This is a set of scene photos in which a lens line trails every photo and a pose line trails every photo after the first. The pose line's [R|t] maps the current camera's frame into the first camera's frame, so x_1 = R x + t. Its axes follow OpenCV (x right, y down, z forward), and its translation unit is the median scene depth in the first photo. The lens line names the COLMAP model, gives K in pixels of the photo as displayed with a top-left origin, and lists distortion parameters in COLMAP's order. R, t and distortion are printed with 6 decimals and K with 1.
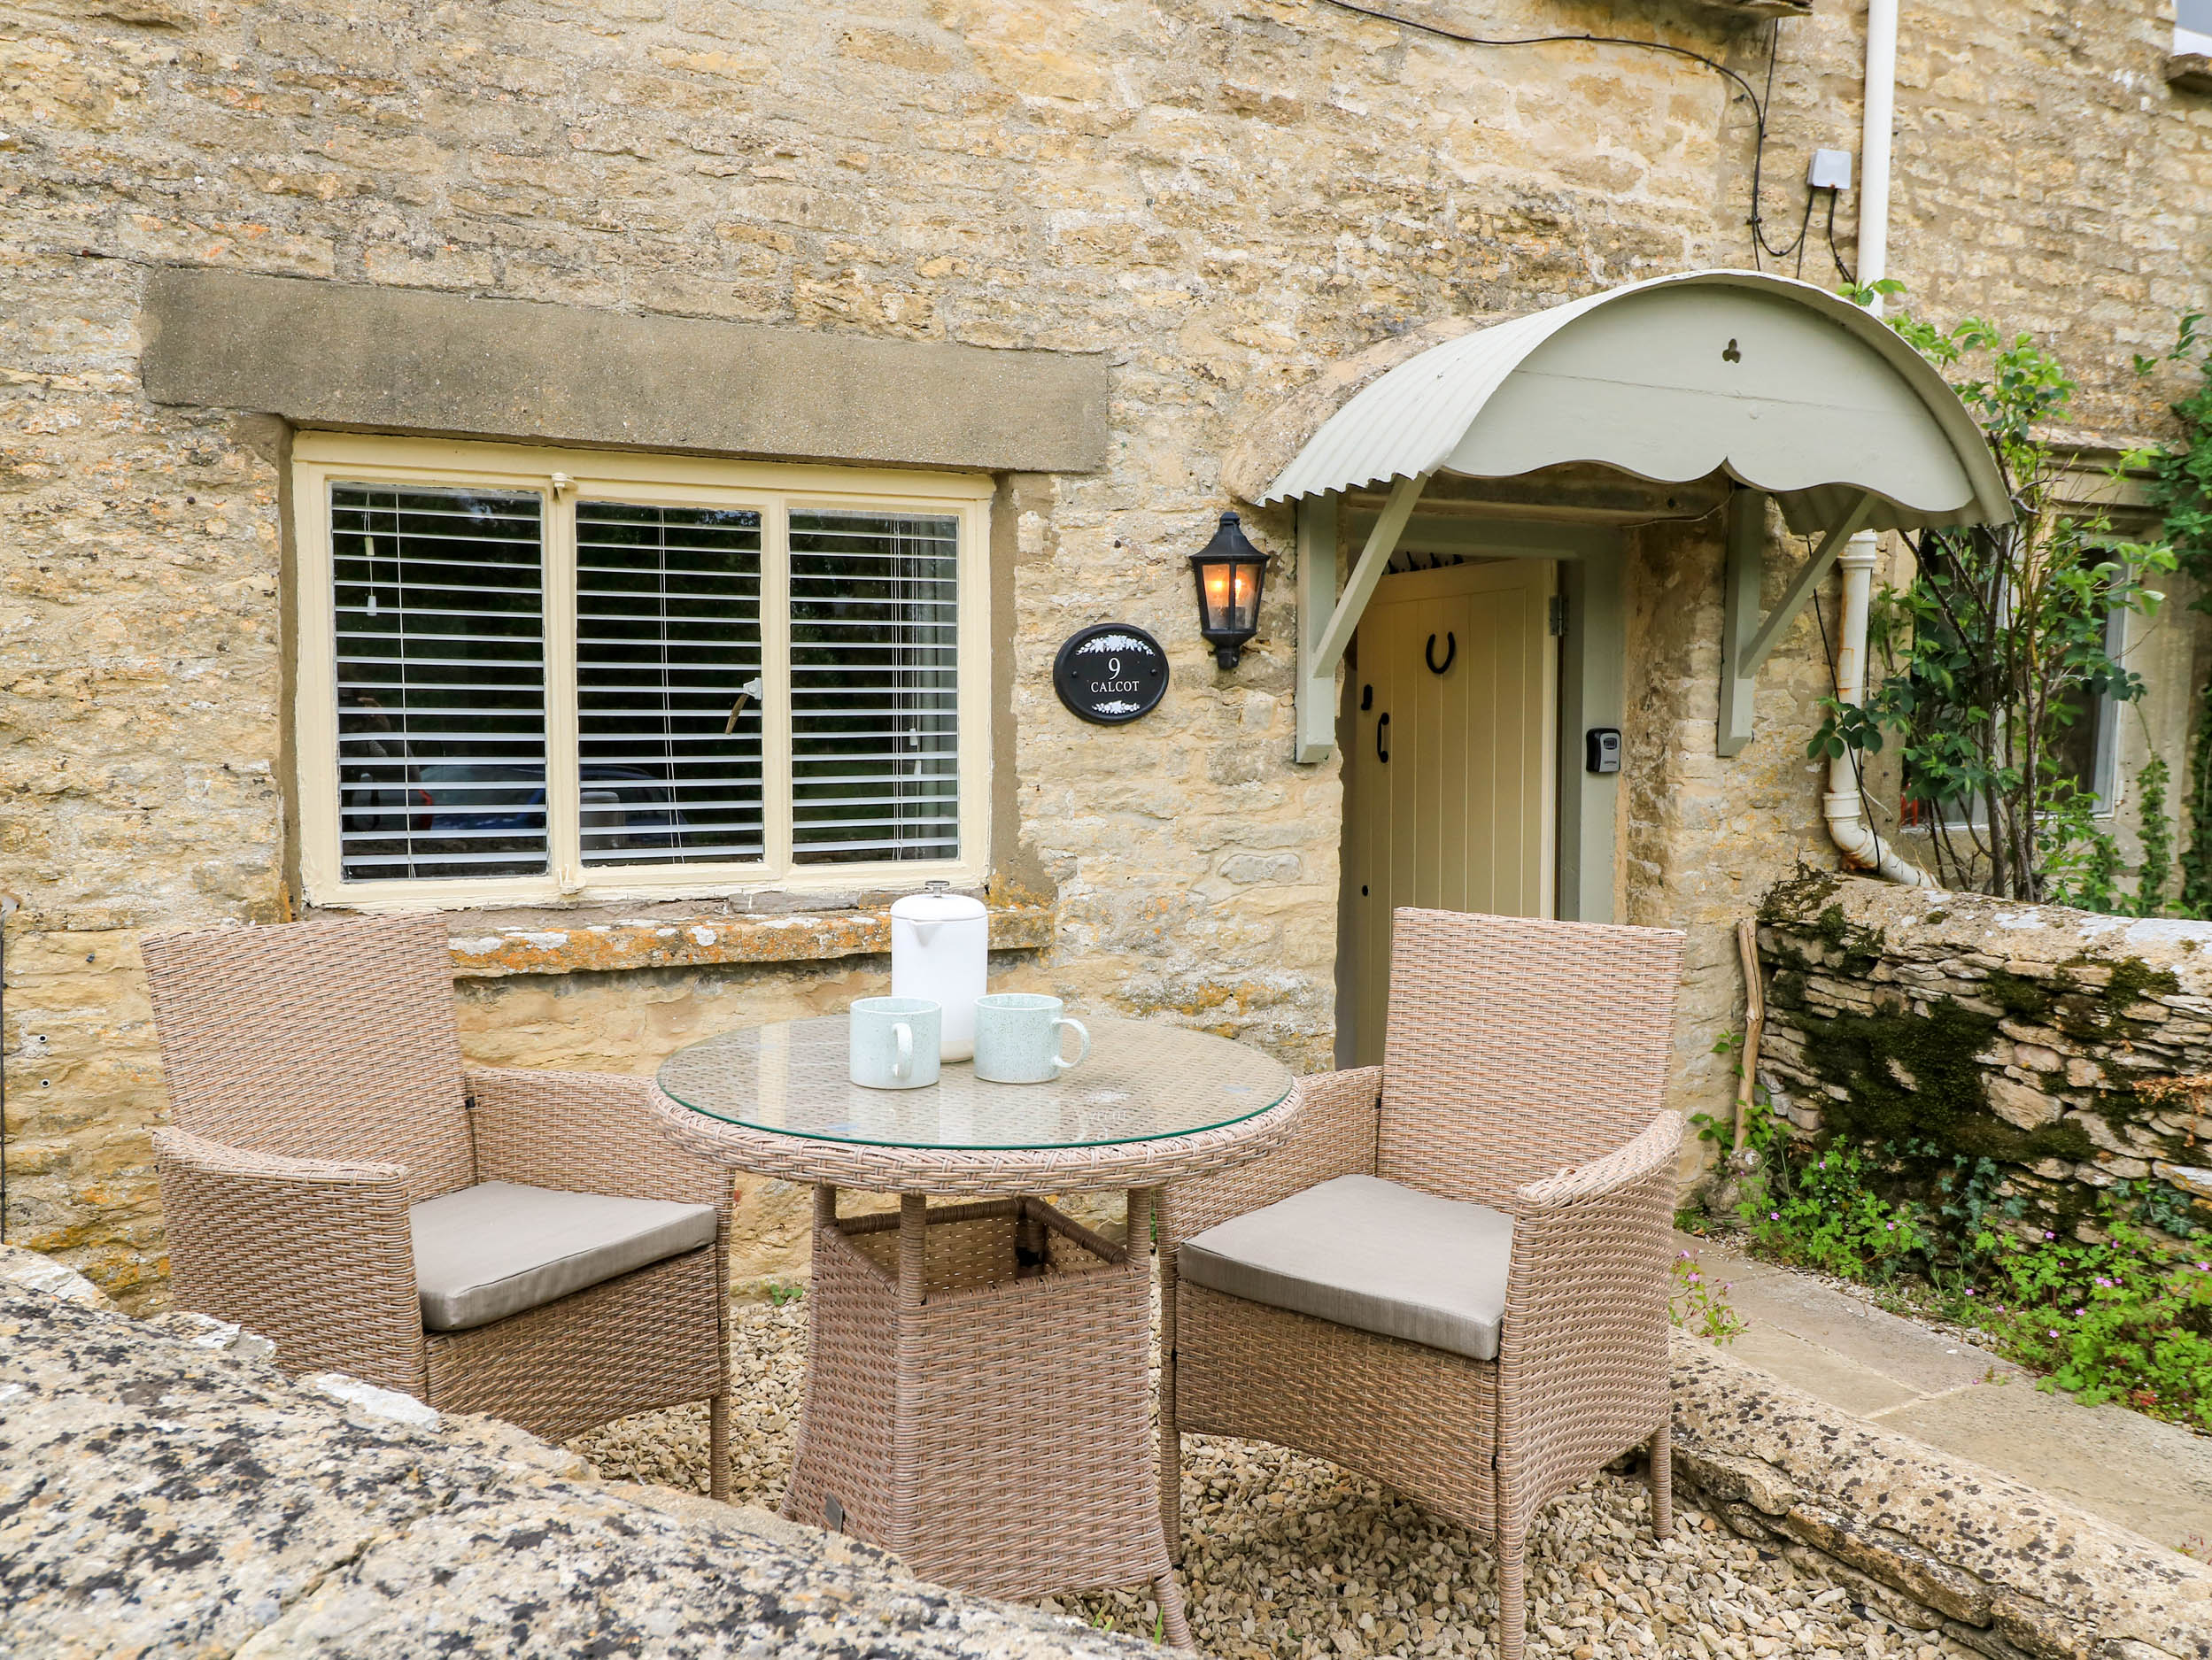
lens RADIAL K [[1632.6, 0, 1105.2], [0, 1632.6, 827.5], [0, 0, 1]] dist [0.010812, -0.006956]
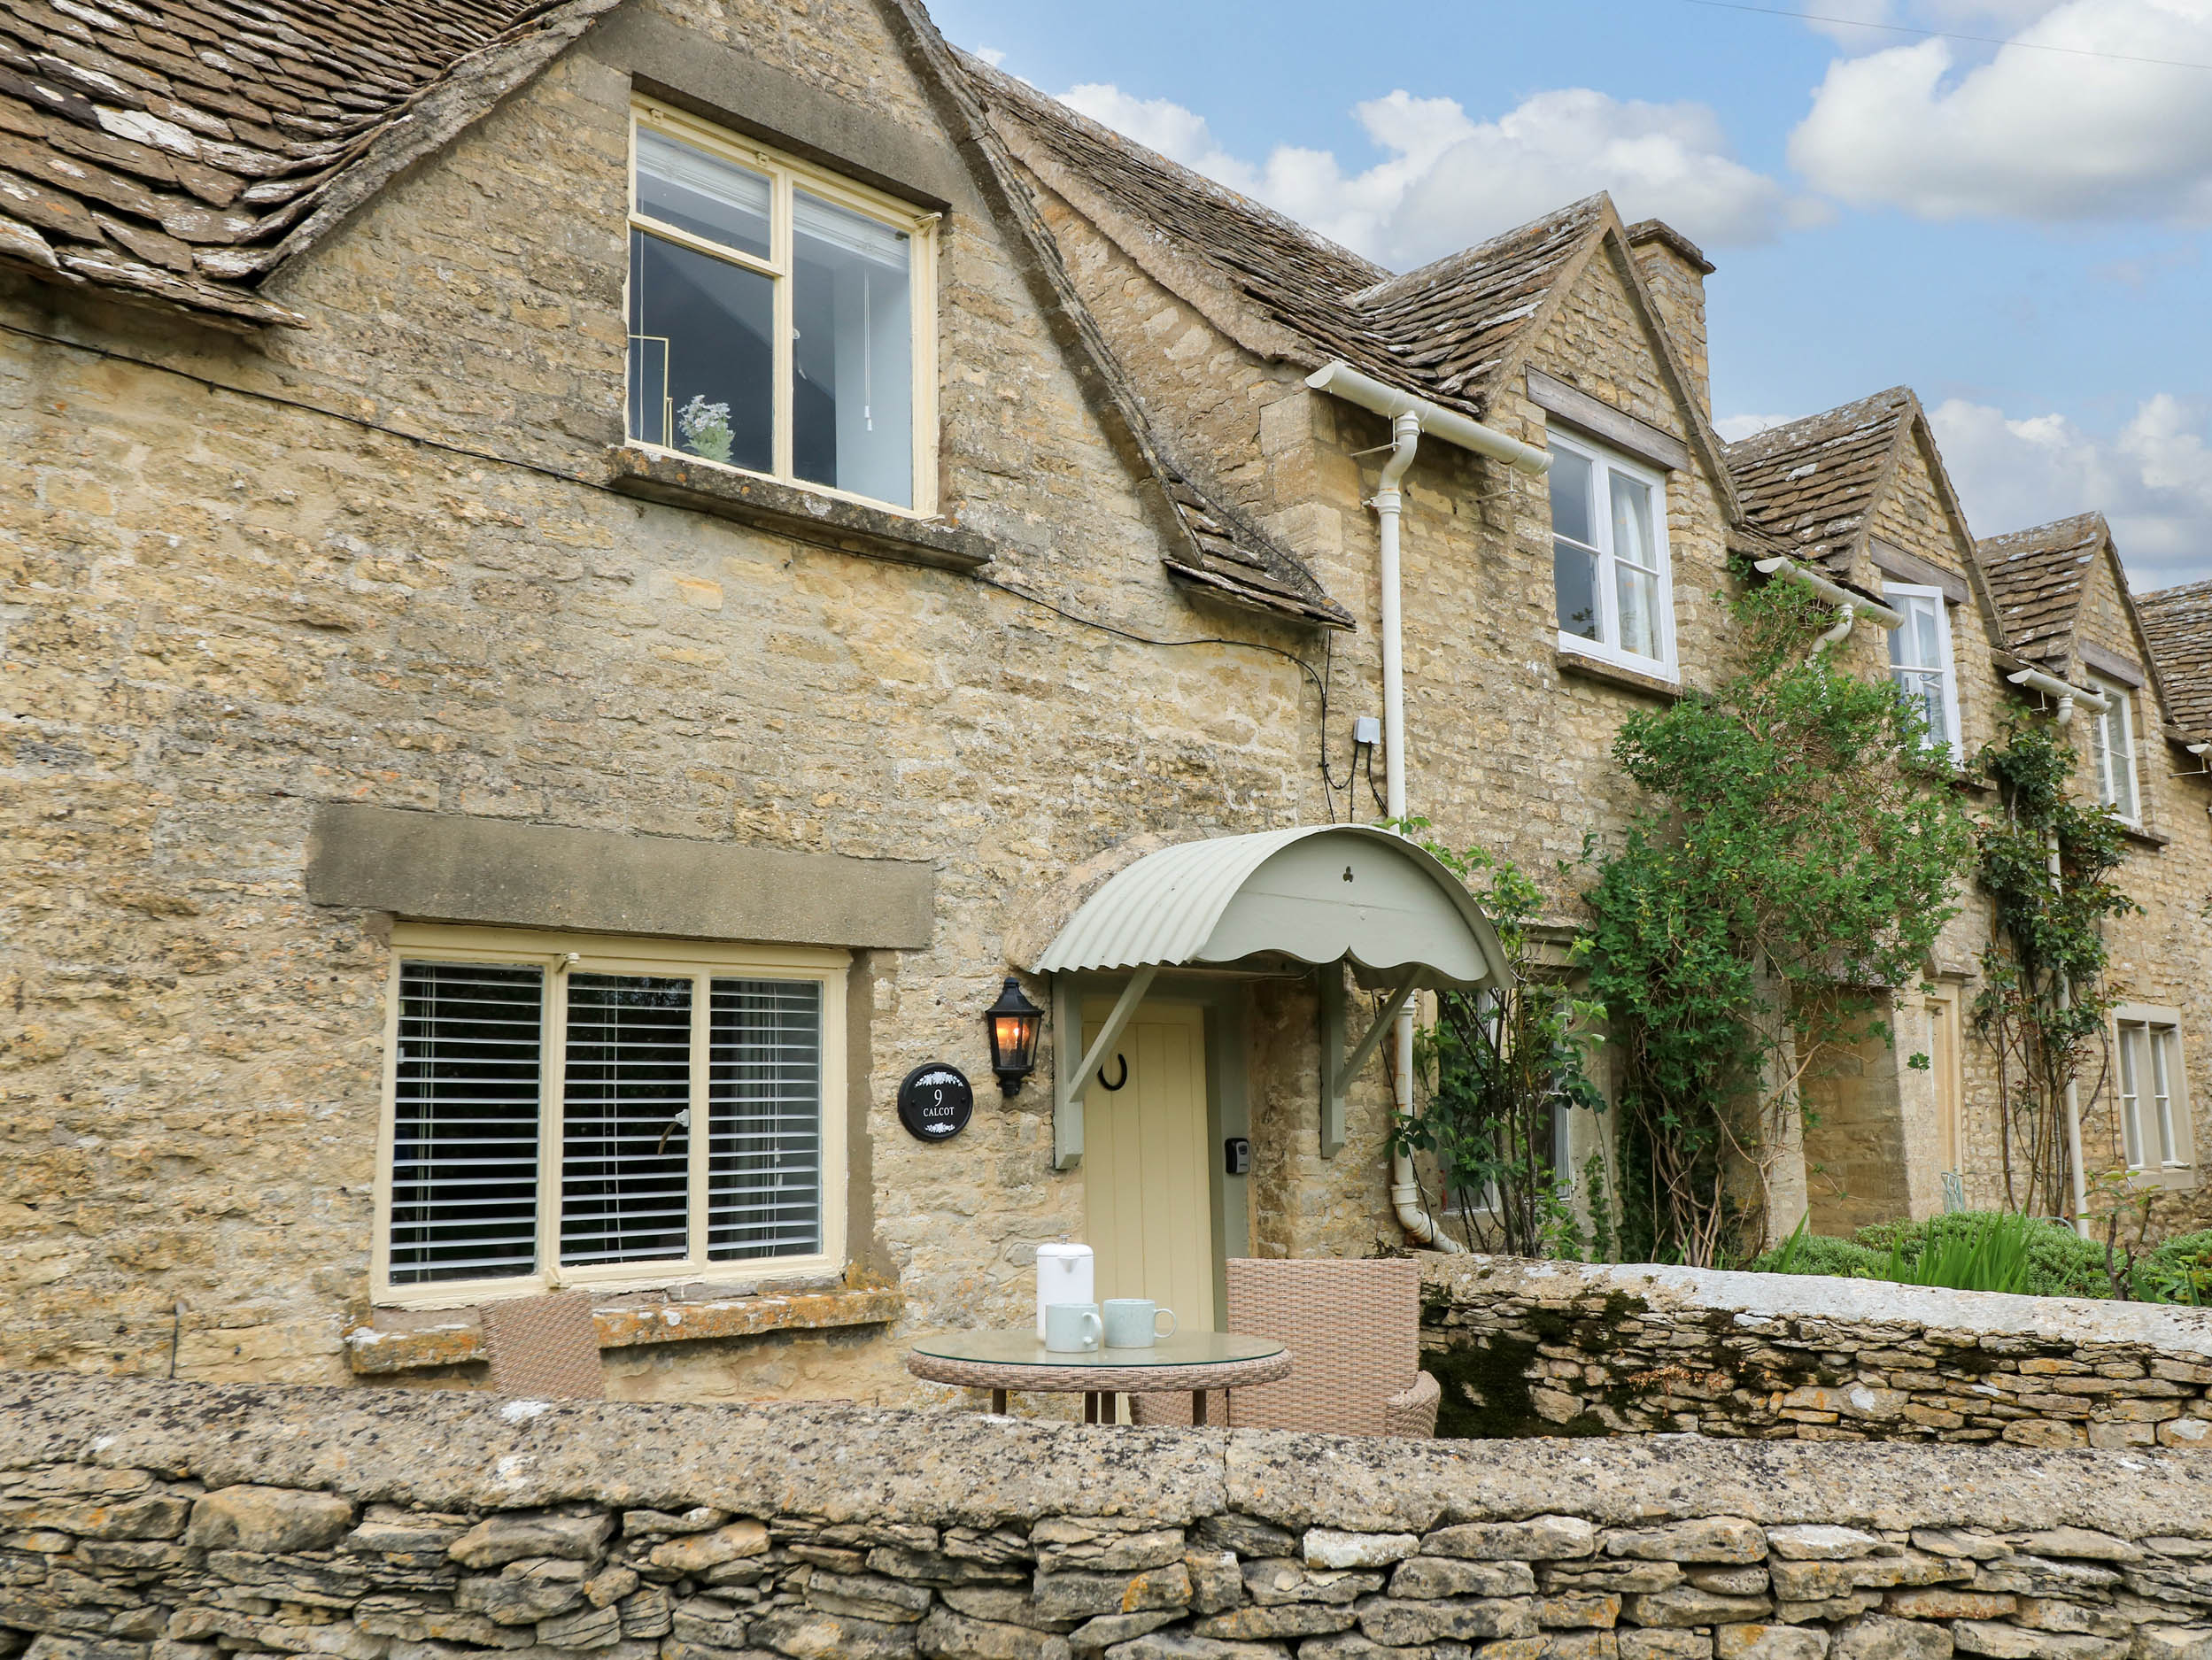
lens RADIAL K [[1962.5, 0, 1107.1], [0, 1962.5, 834.3], [0, 0, 1]] dist [0.013828, 0.002872]
pose [[0.932540, 0.036148, 0.359252, -0.439764], [0.042994, 0.976780, -0.209887, 0.031489], [-0.358497, 0.211174, 0.909332, -0.513142]]
